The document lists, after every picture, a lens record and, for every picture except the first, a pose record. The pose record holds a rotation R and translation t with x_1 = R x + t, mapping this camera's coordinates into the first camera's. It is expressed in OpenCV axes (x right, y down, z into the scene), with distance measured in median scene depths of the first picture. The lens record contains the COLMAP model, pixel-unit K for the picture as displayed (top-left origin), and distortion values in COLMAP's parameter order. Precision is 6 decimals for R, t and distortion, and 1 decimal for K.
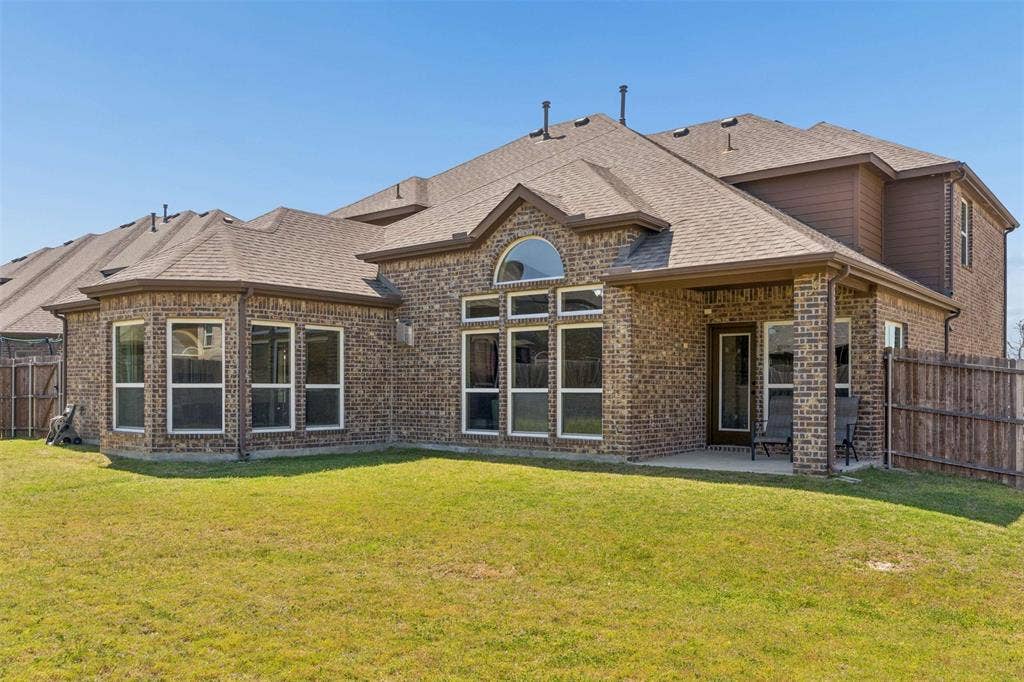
lens RADIAL K [[825.2, 0, 509.8], [0, 825.2, 372.8], [0, 0, 1]] dist [0.005683, 0.000189]
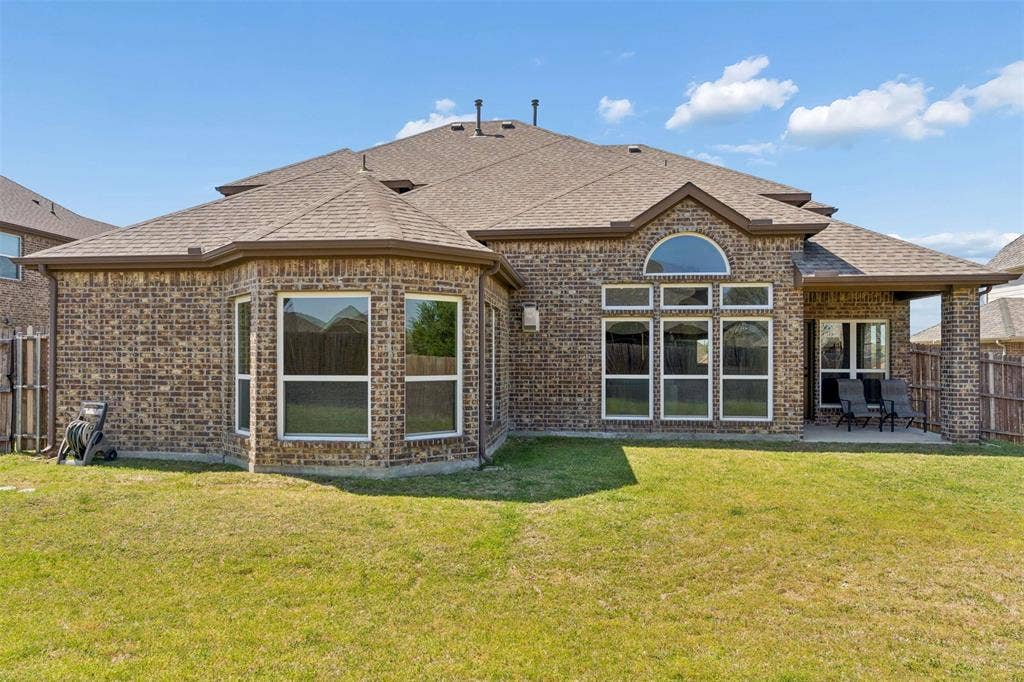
lens RADIAL K [[679.0, 0, 507.3], [0, 679.0, 343.2], [0, 0, 1]] dist [0.002962, 0.000465]
pose [[0.839108, 0.012065, 0.543832, -0.680015], [-0.011799, 0.999922, -0.003978, -0.016867], [-0.543837, -0.003079, 0.839185, 0.408066]]
